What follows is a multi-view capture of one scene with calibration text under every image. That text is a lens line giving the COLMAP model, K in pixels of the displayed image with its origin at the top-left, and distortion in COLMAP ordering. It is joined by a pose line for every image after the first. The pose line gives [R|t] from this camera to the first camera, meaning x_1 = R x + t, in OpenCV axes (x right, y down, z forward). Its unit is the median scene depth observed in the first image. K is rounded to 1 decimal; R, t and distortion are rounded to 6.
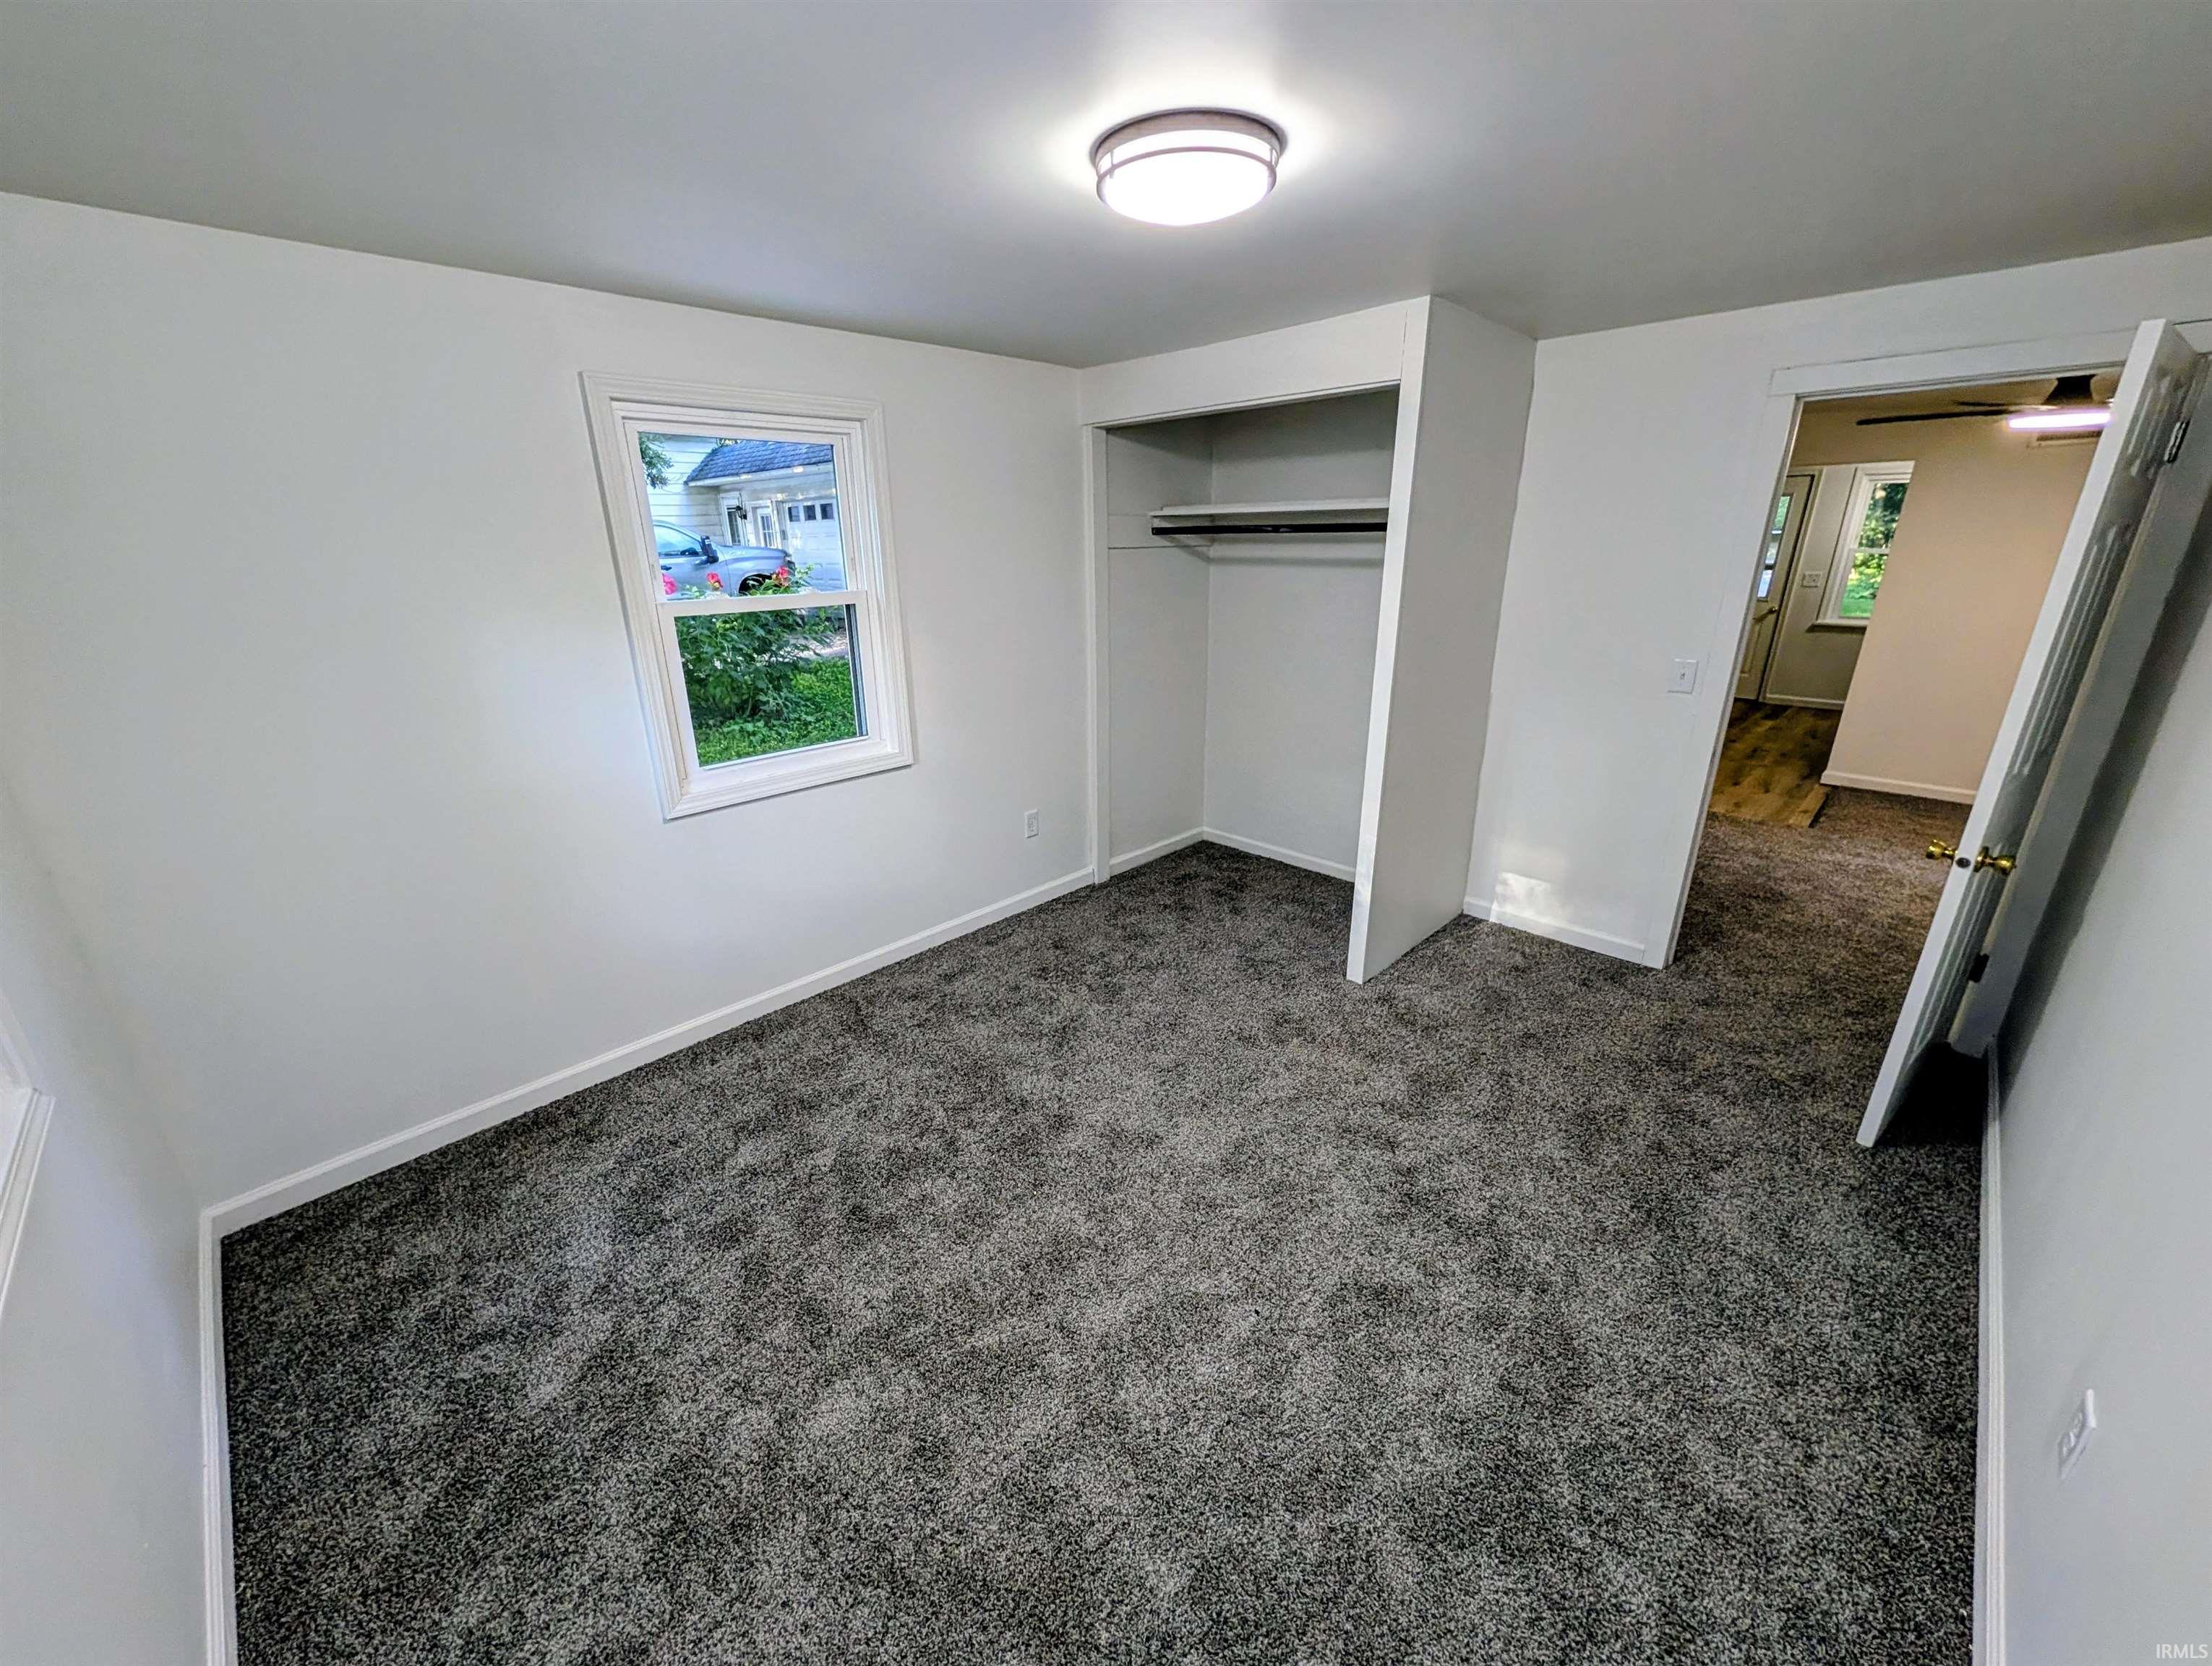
lens RADIAL K [[852.0, 0, 1100.7], [0, 852.0, 834.4], [0, 0, 1]] dist [-0.000182, -0.000053]
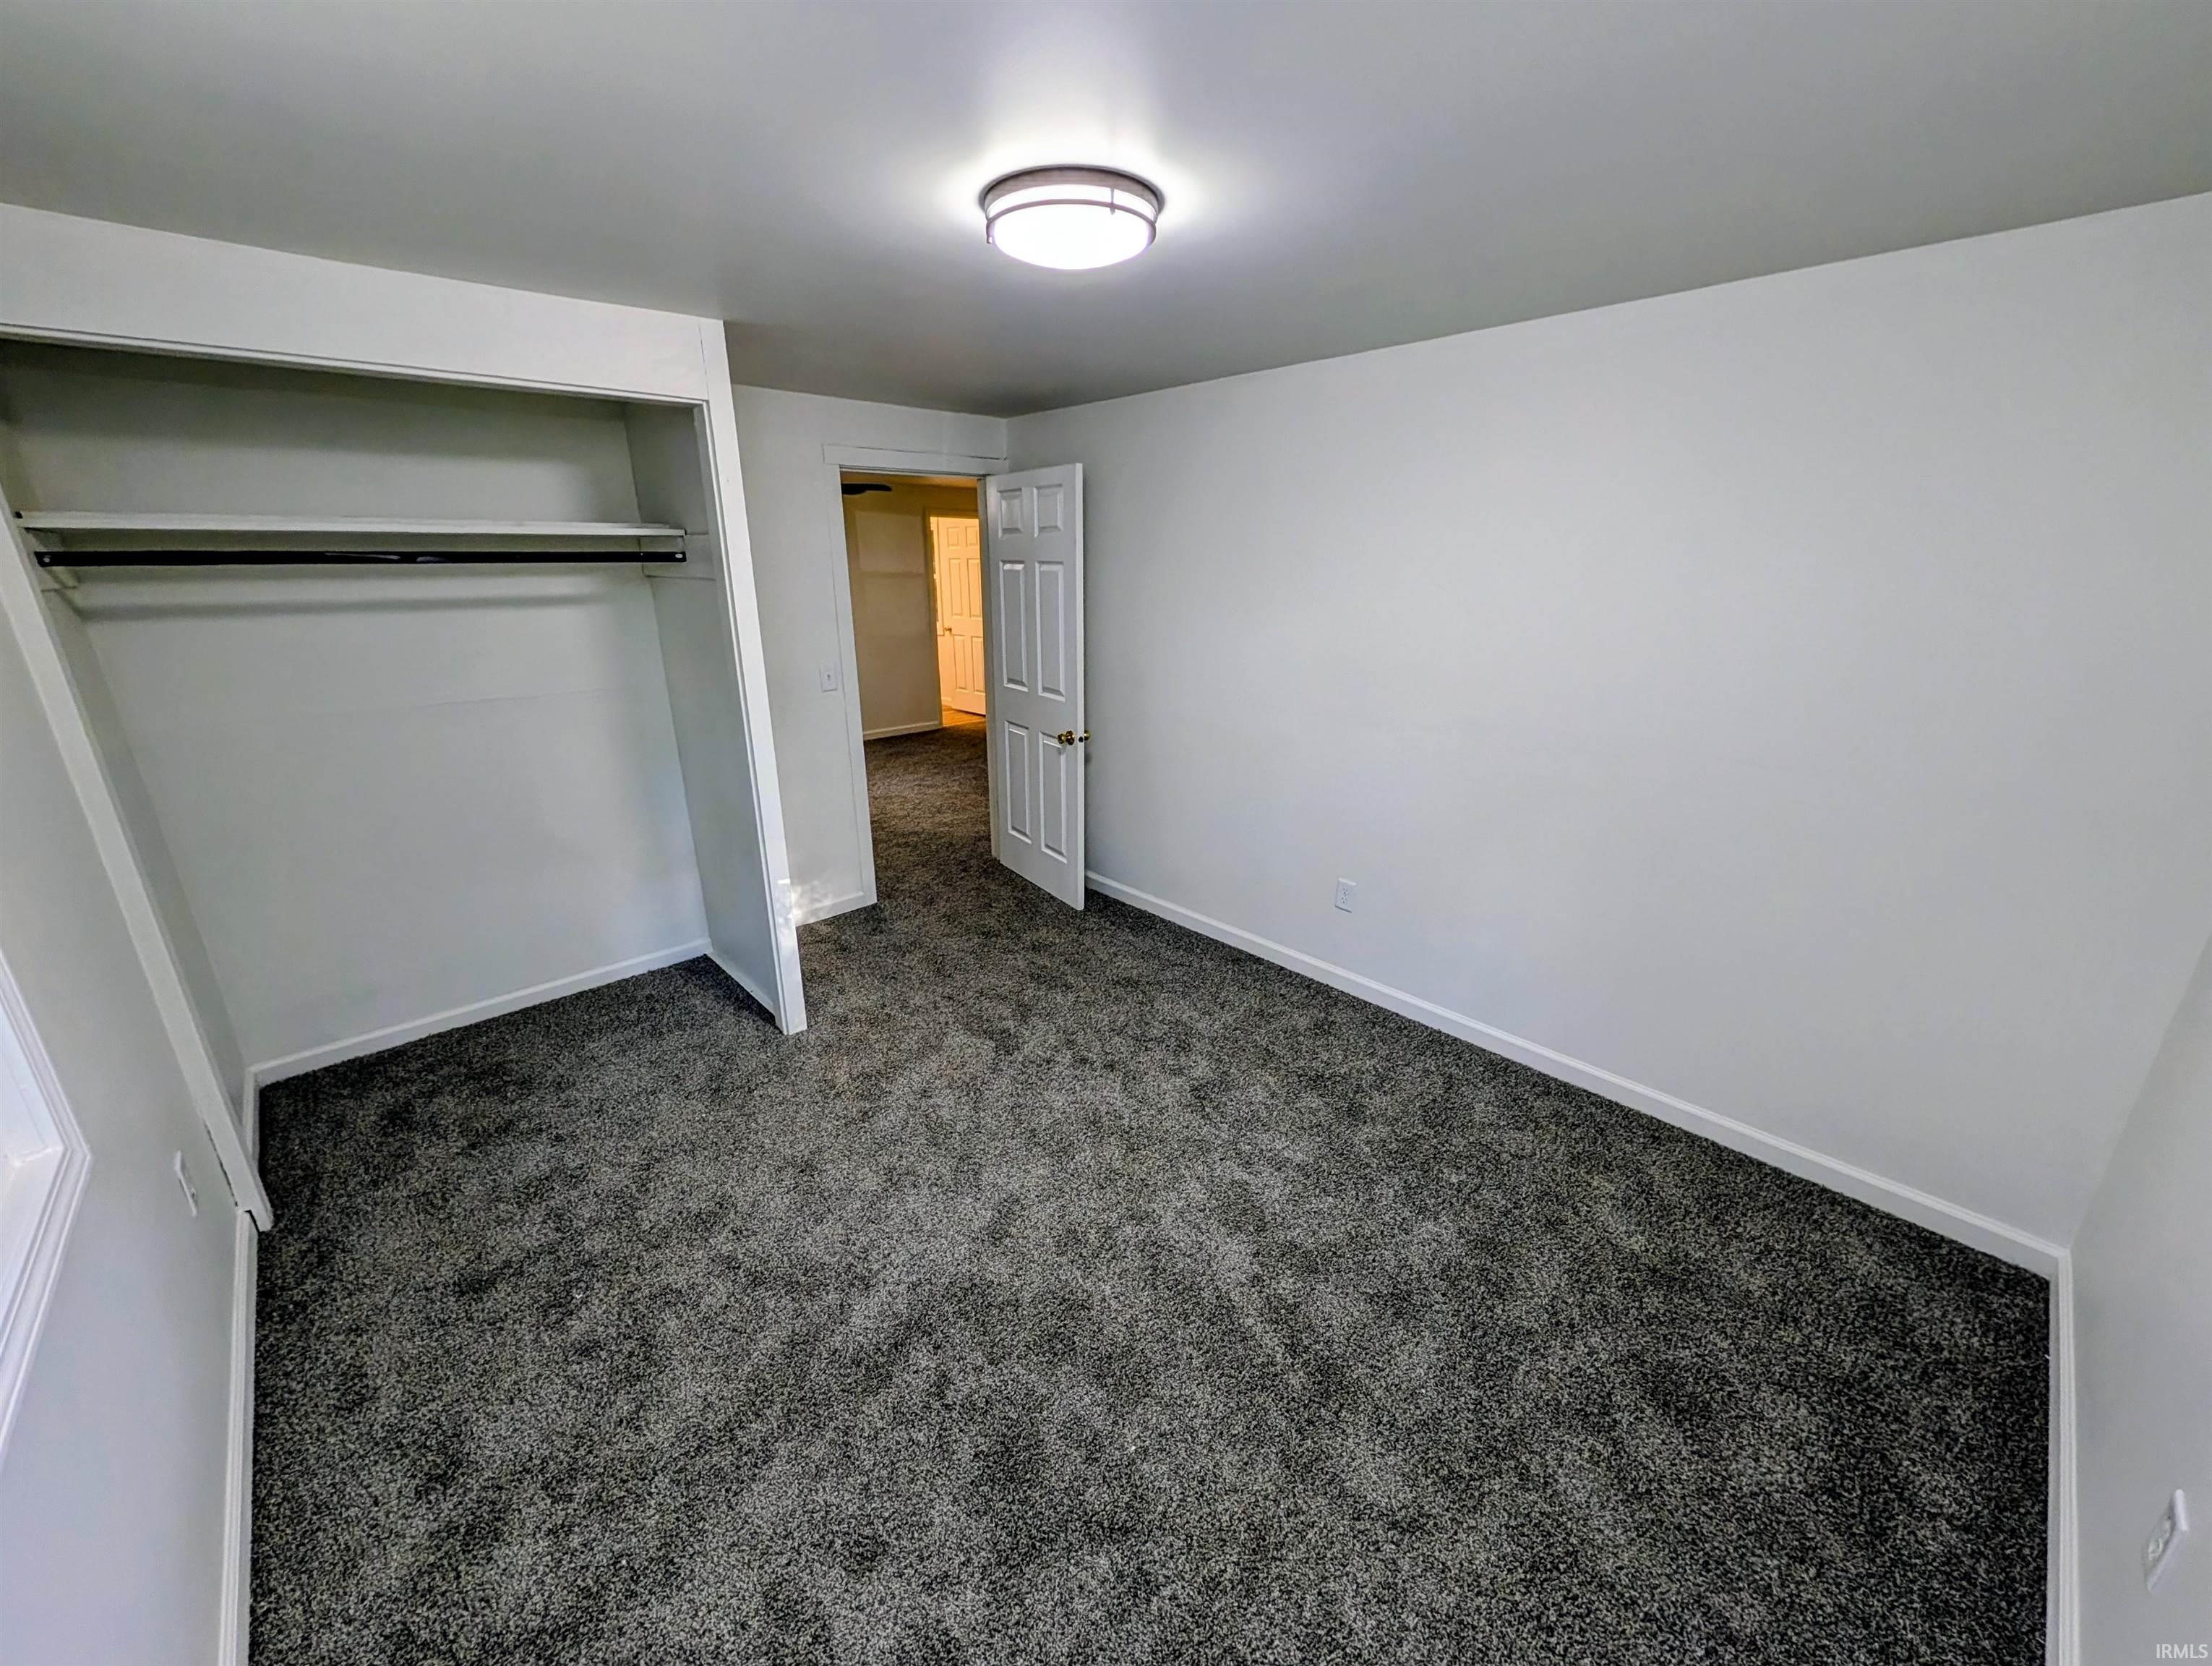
lens RADIAL K [[852.0, 0, 1100.7], [0, 852.0, 834.4], [0, 0, 1]] dist [-0.000182, -0.000053]
pose [[0.042204, -0.300477, 0.952855, -0.543058], [0.331718, 0.903820, 0.270322, -0.176343], [-0.942434, 0.304670, 0.137818, 0.499907]]
